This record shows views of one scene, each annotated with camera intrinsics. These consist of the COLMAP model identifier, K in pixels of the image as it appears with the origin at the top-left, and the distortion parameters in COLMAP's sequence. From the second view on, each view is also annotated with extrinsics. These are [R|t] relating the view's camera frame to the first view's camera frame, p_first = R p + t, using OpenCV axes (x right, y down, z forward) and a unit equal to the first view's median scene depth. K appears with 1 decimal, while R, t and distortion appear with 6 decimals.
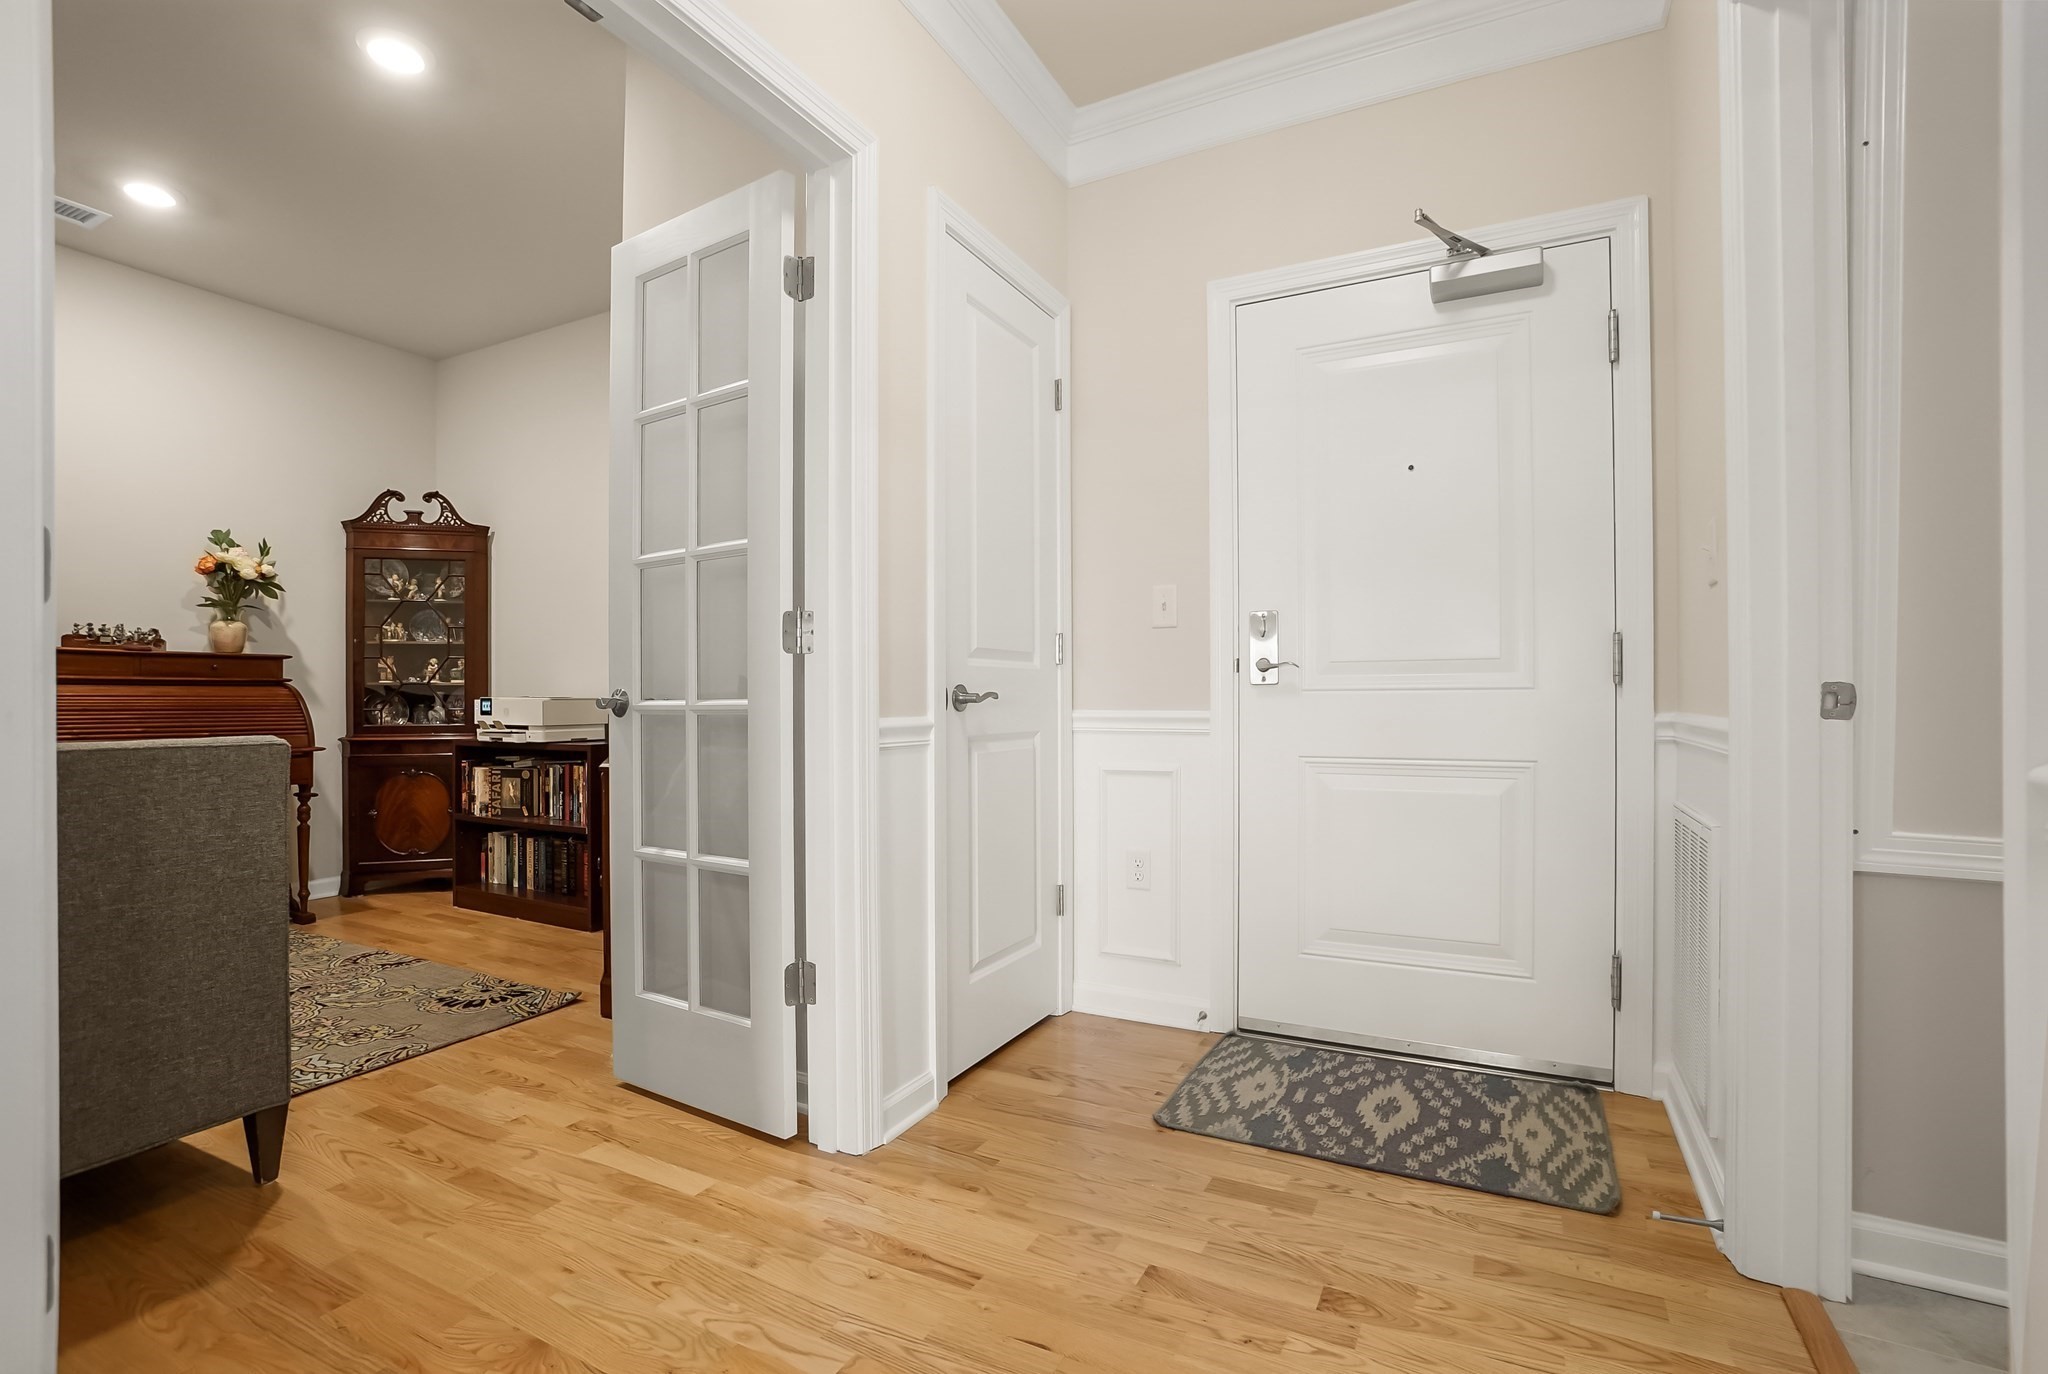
lens RADIAL K [[910.3, 0, 1032.4], [0, 910.3, 703.6], [0, 0, 1]] dist [-0.045466, 0.013731]
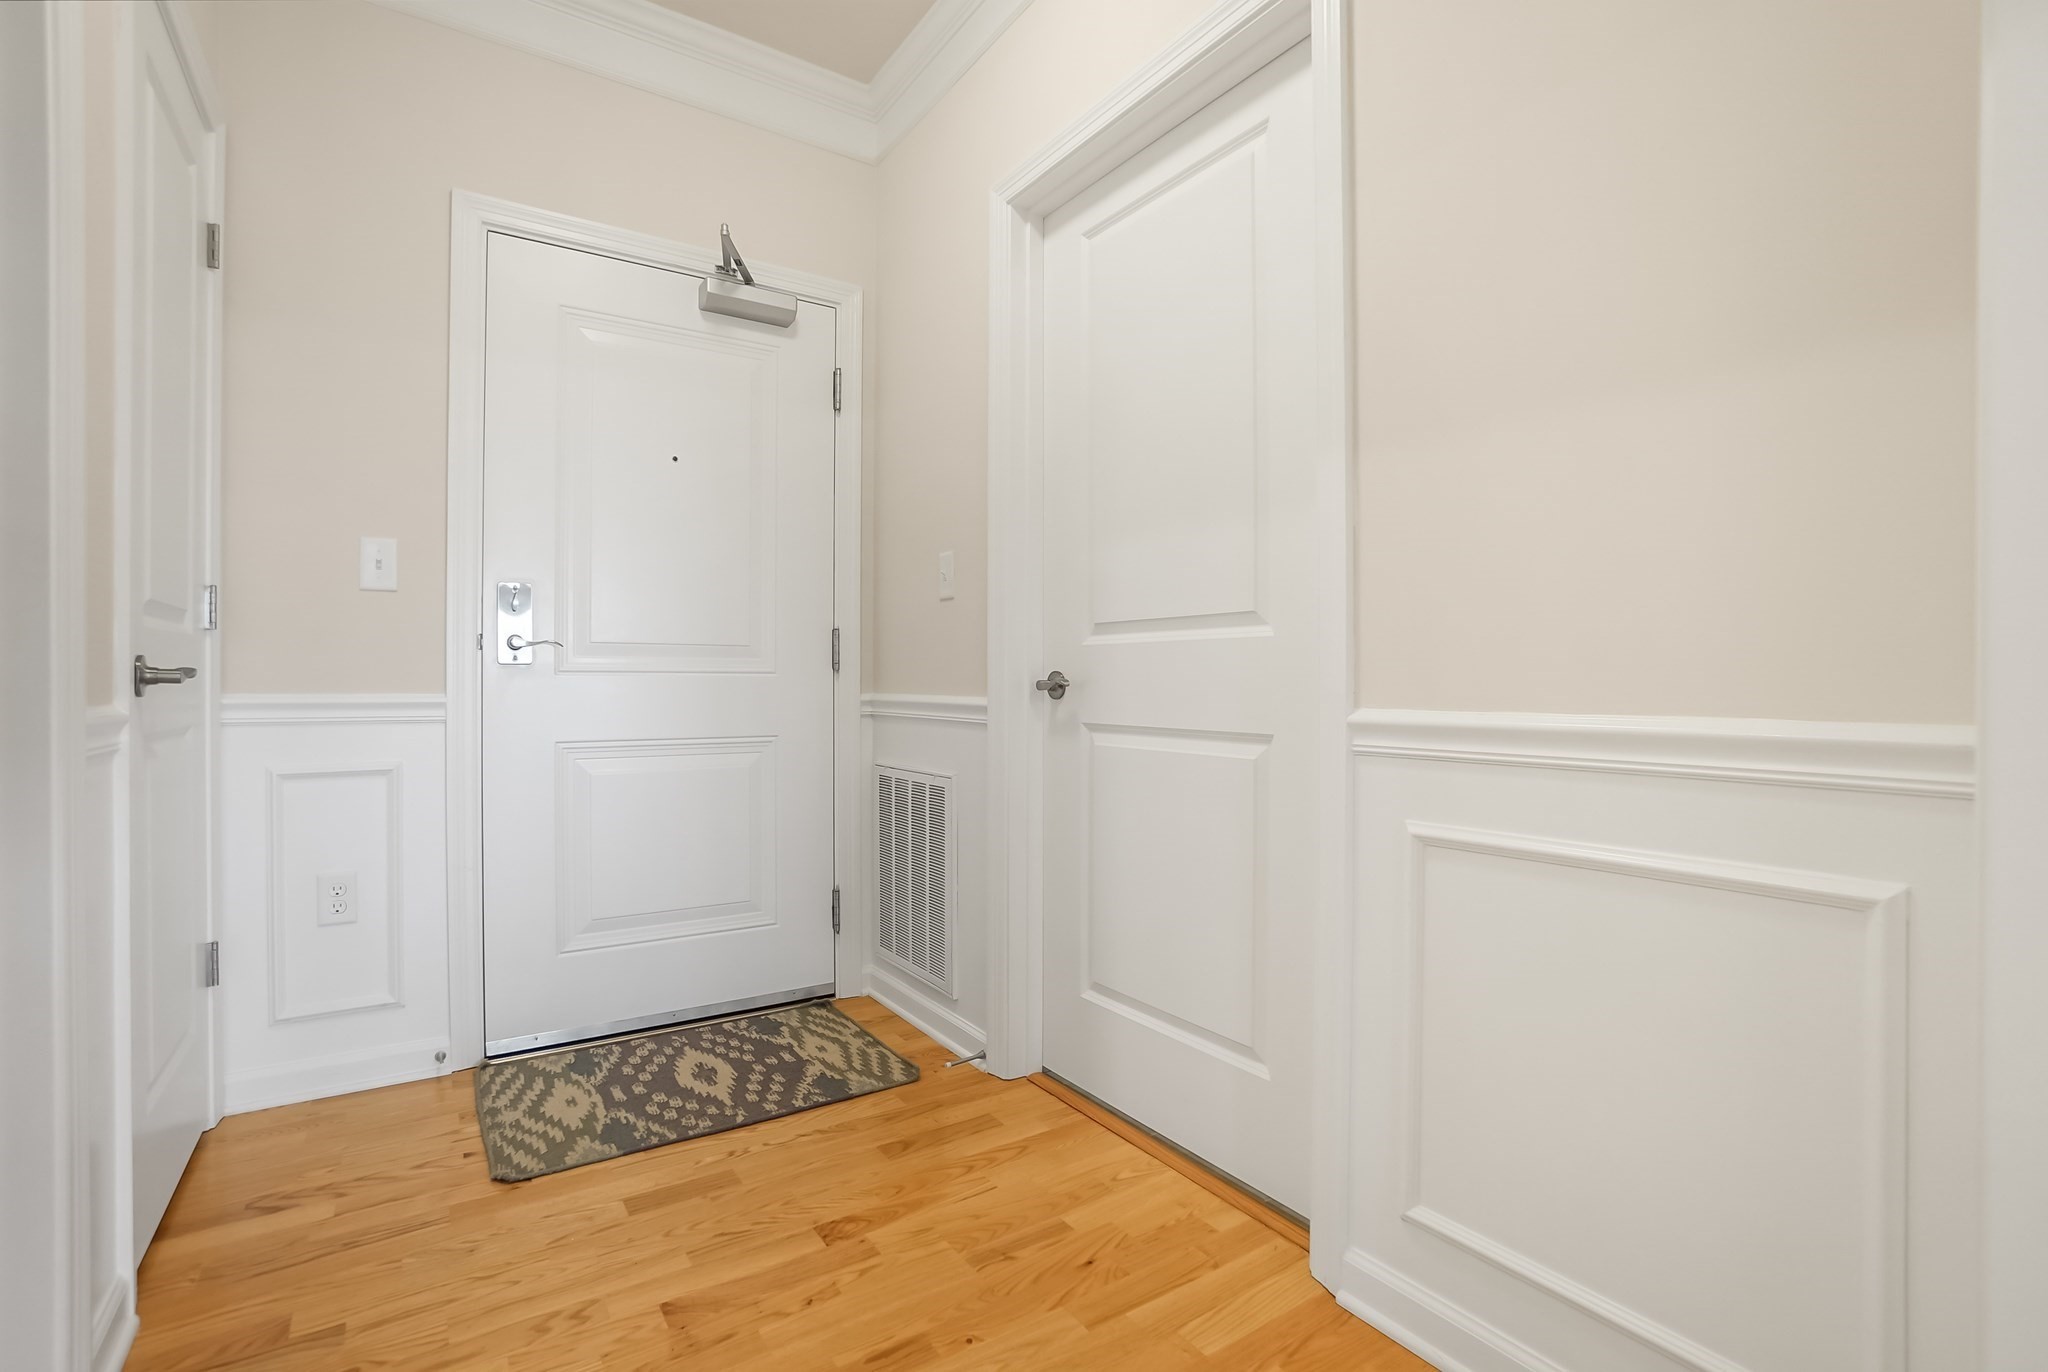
lens RADIAL K [[910.3, 0, 992.0], [0, 910.3, 685.7], [0, 0, 1]] dist [-0.045466, 0.013731]
pose [[0.514939, 0.001506, 0.857225, -0.319020], [-0.003253, 0.999995, 0.000197, -0.001831], [-0.857221, -0.002891, 0.514941, 0.167788]]
